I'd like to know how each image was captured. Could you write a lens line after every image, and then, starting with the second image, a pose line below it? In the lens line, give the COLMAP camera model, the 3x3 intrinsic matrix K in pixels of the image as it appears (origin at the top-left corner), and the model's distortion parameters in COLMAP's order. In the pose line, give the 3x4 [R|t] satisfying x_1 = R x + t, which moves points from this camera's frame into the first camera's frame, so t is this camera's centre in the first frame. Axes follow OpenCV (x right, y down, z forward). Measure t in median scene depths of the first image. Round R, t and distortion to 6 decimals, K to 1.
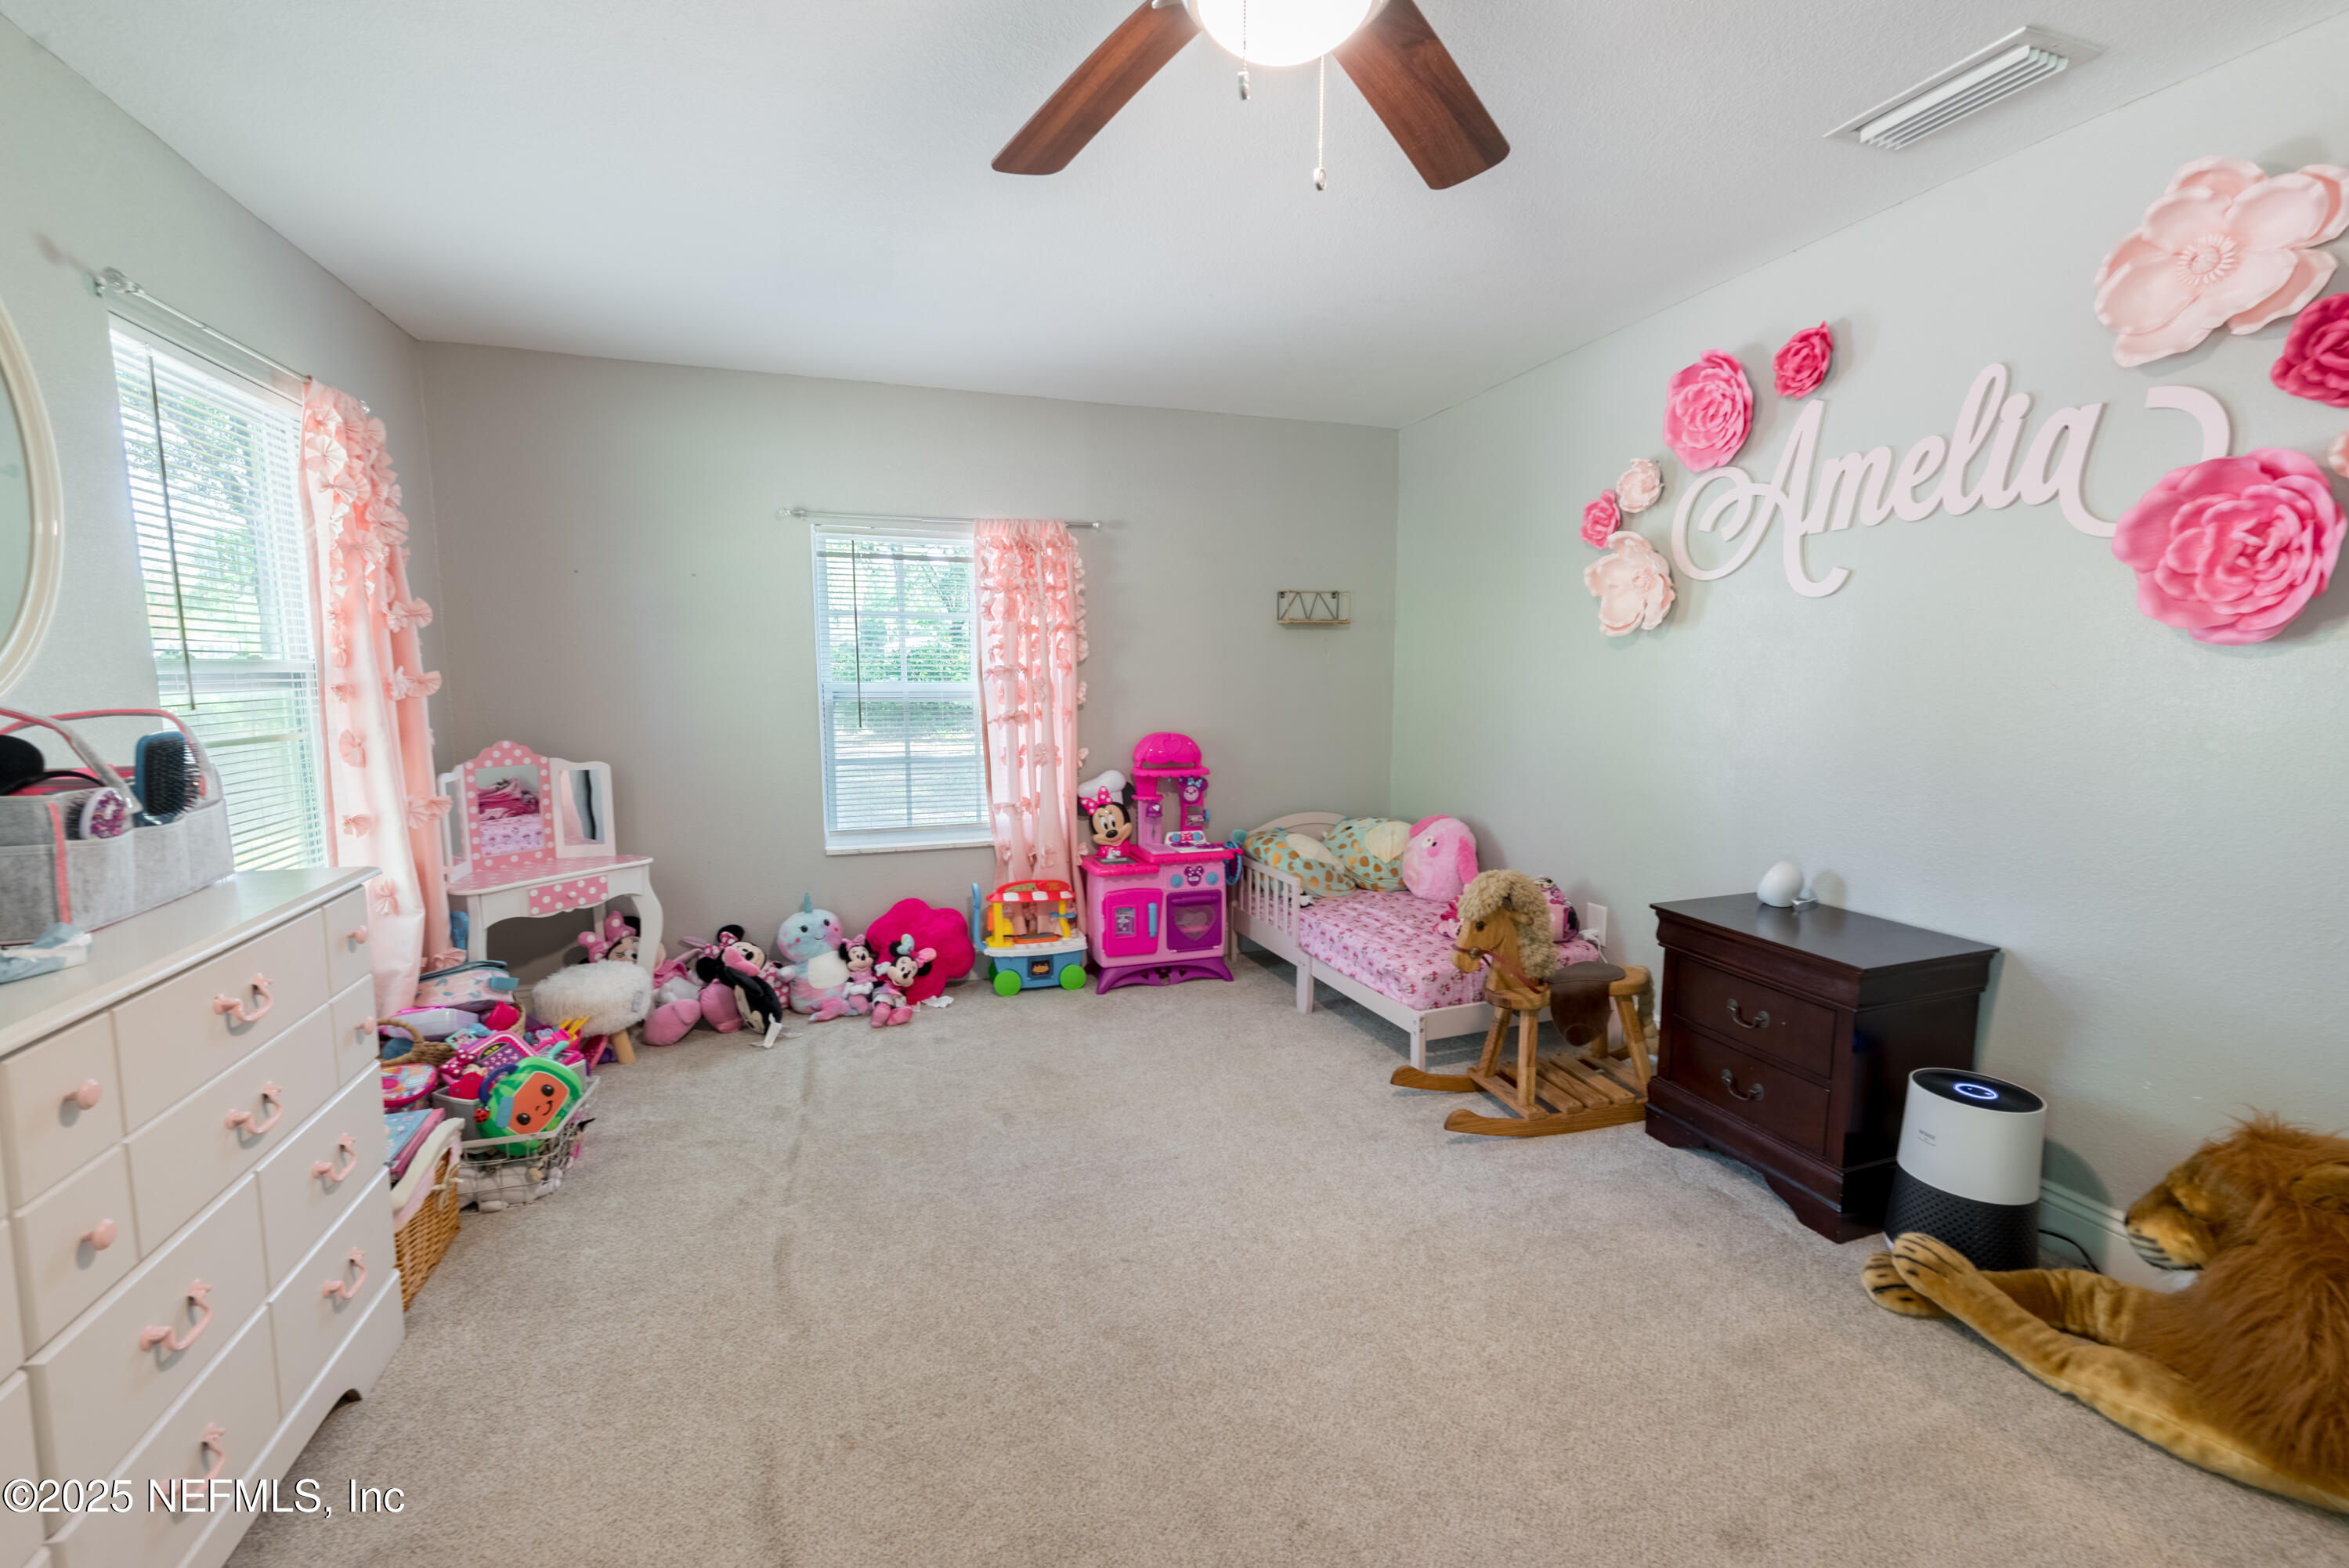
lens RADIAL K [[990.4, 0, 1177.5], [0, 990.4, 781.9], [0, 0, 1]] dist [-0.000910, -0.000112]
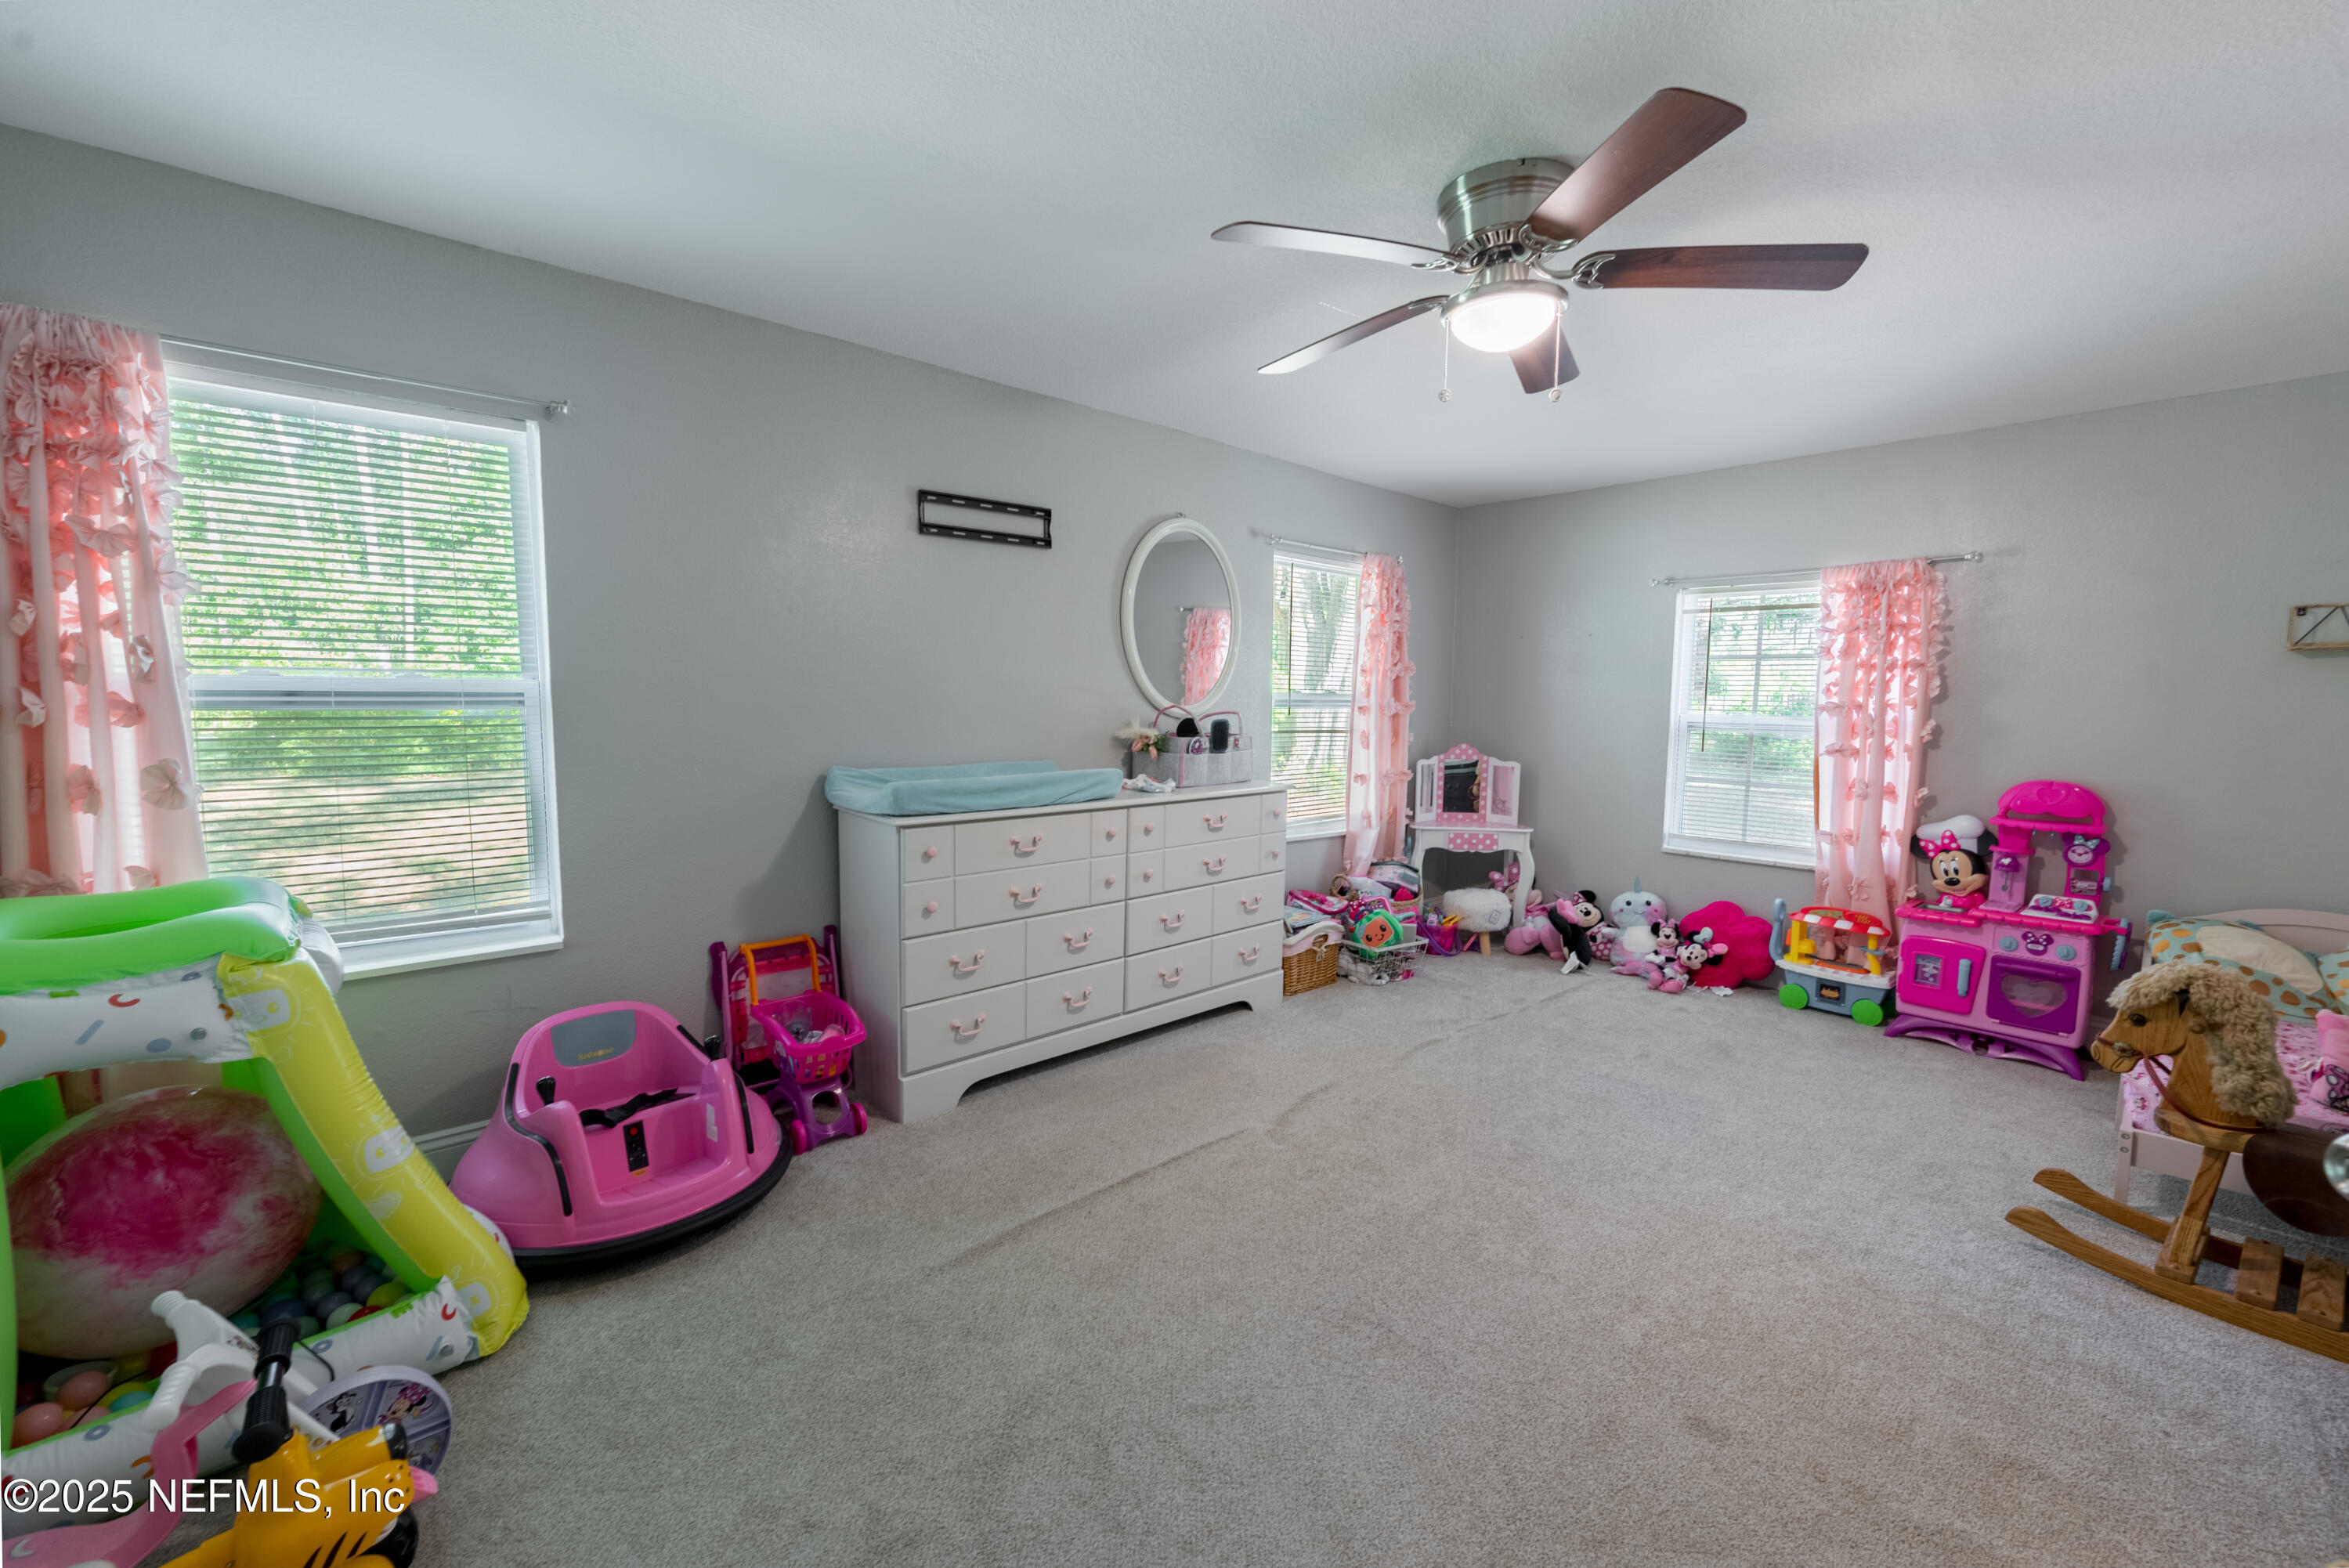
lens RADIAL K [[939.3, 0, 1166.4], [0, 939.3, 772.5], [0, 0, 1]] dist [-0.001771, -0.000375]
pose [[0.380160, 0.079181, -0.921525, 0.487153], [-0.120414, 0.992086, 0.035569, 0.008132], [0.917049, 0.097443, 0.386686, -0.040250]]
